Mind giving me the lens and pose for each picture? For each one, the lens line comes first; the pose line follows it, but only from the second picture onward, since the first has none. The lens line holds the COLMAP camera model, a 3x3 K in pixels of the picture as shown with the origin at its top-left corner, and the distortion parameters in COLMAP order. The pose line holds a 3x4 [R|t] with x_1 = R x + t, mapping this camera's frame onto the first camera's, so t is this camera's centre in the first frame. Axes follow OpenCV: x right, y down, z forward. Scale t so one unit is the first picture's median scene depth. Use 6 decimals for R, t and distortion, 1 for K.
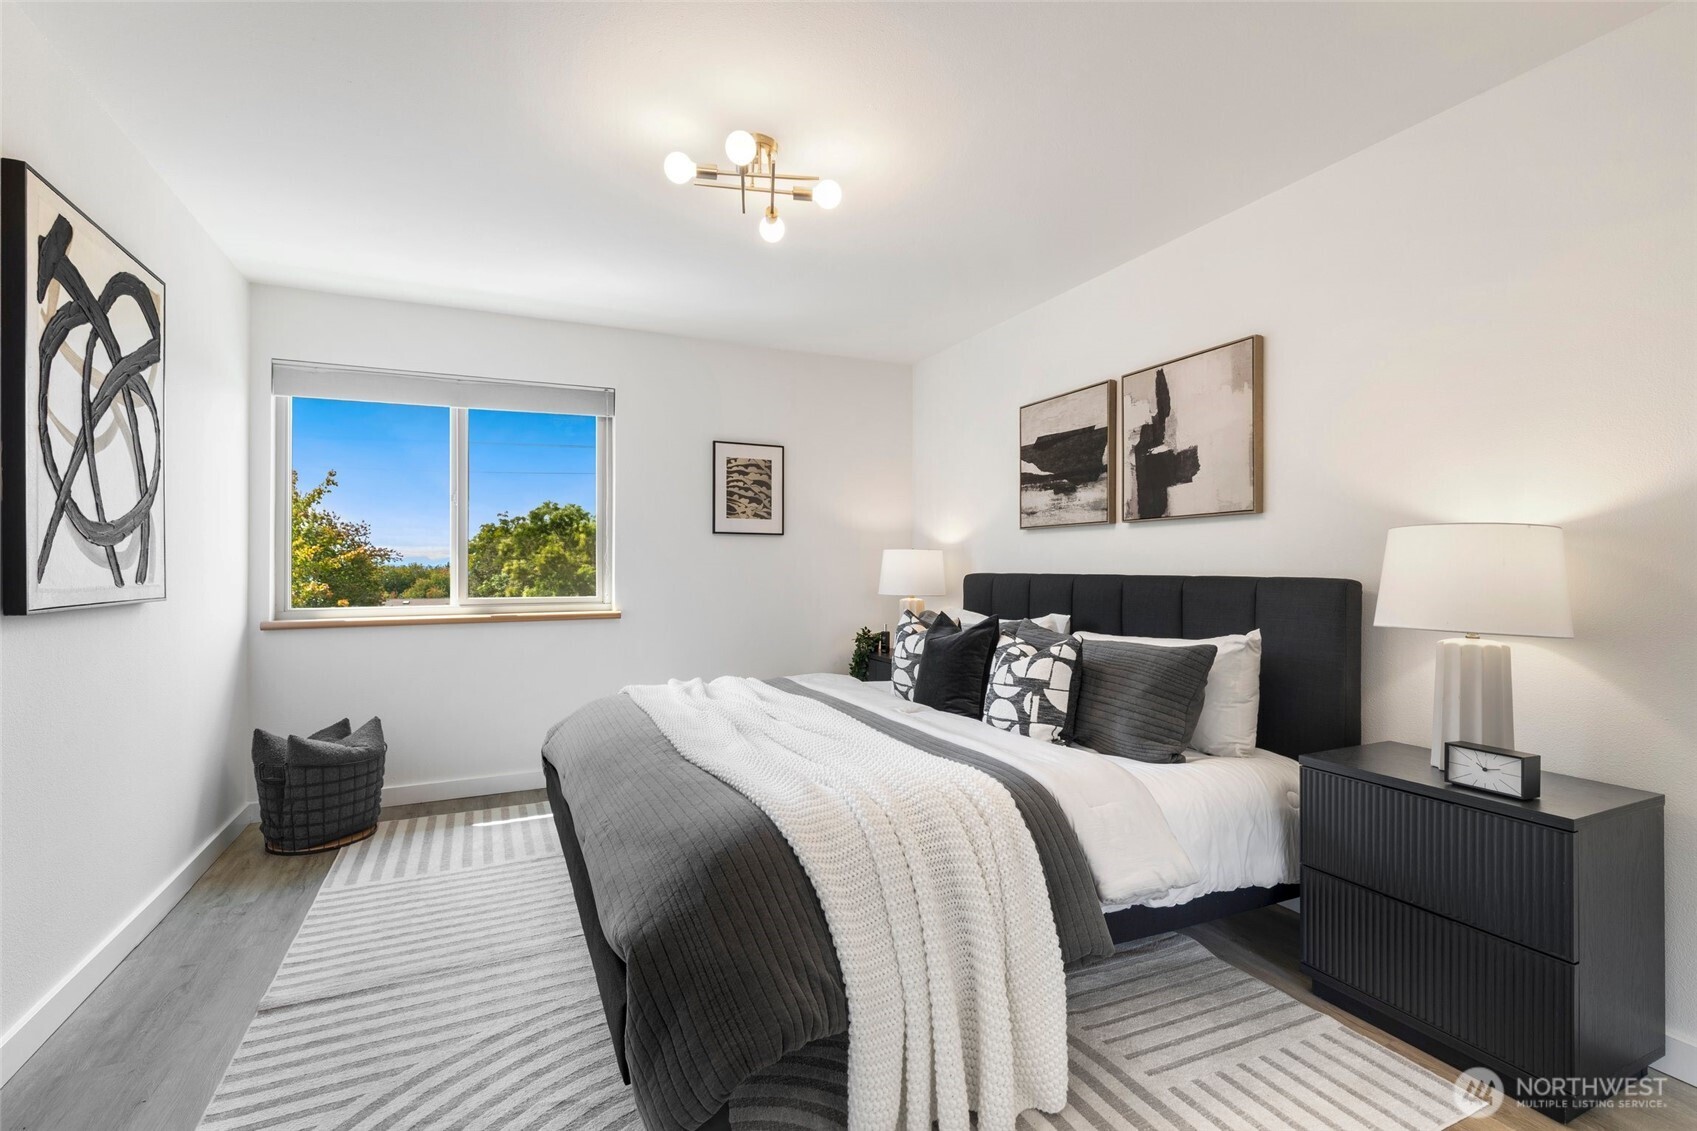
lens RADIAL K [[759.1, 0, 847.1], [0, 759.1, 562.6], [0, 0, 1]] dist [0.005672, -0.001102]
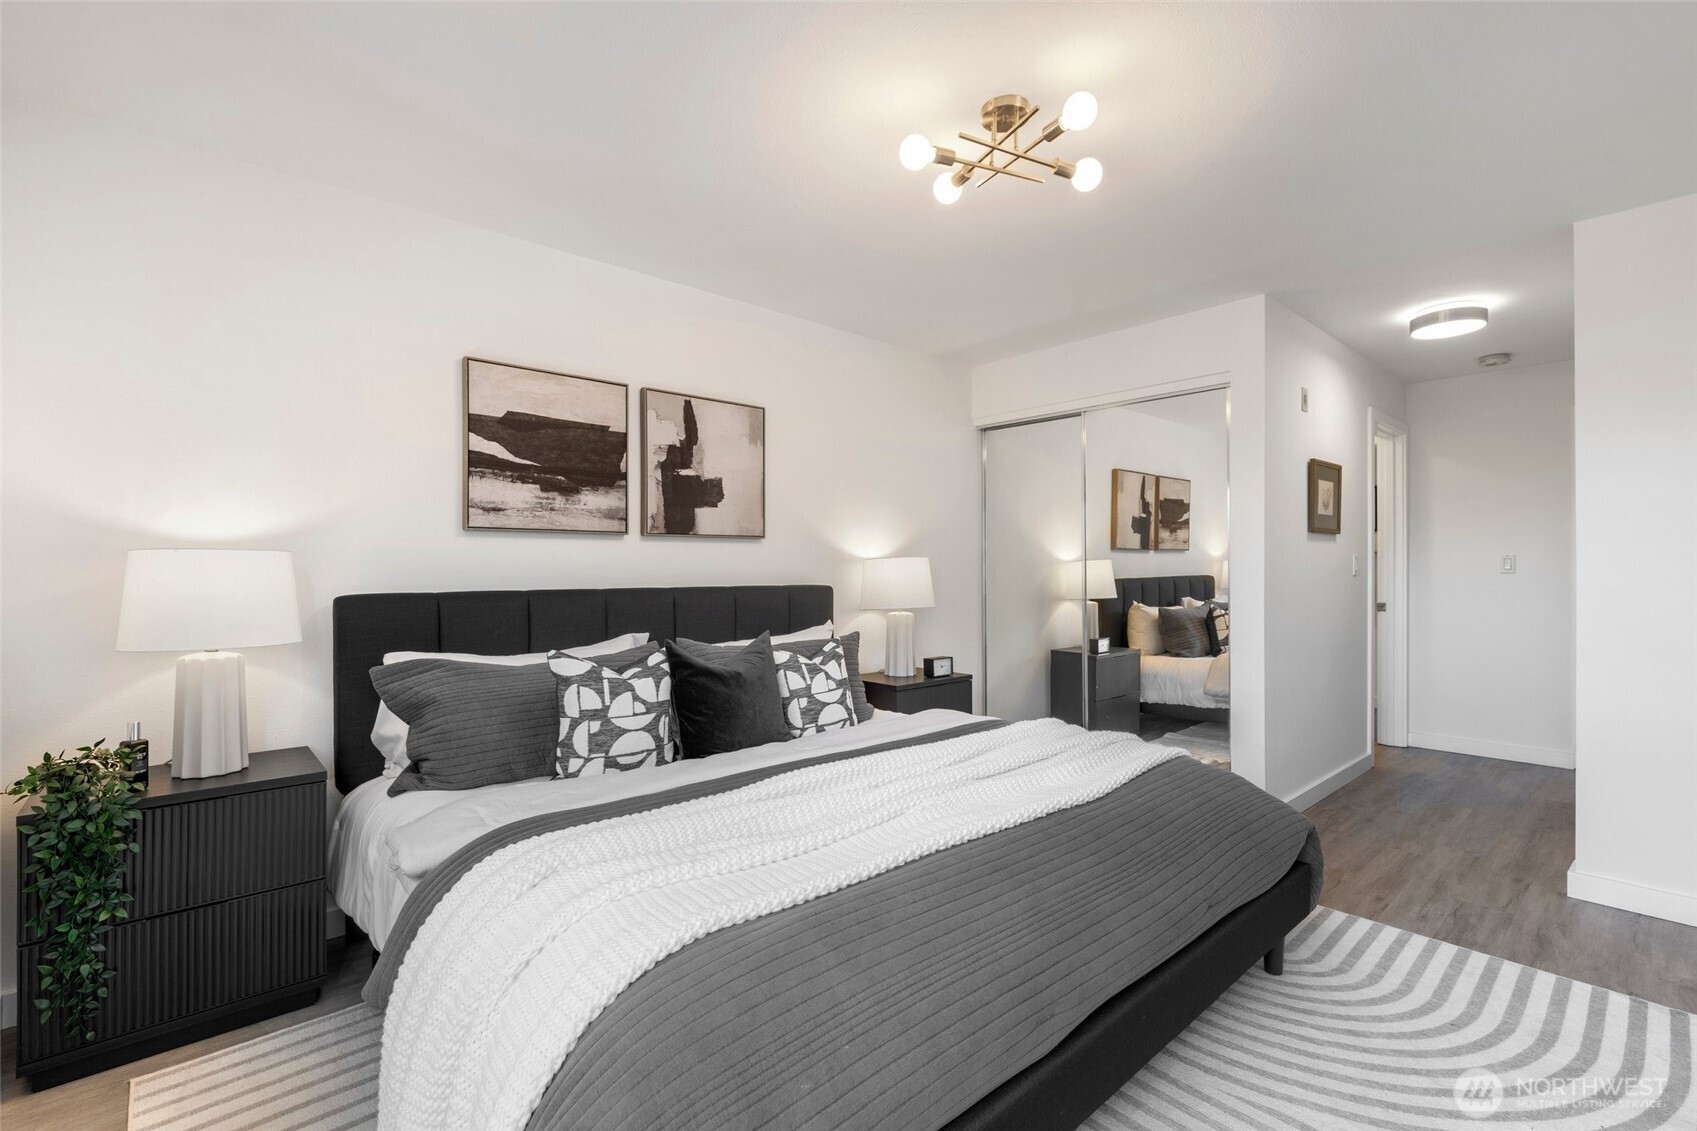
lens RADIAL K [[764.3, 0, 842.0], [0, 764.3, 565.2], [0, 0, 1]] dist [0.004395, -0.000161]
pose [[-0.293868, 0.006628, 0.955823, -0.673460], [-0.001149, 0.999973, -0.007287, -0.006738], [-0.955845, -0.003240, -0.293852, 1.057883]]
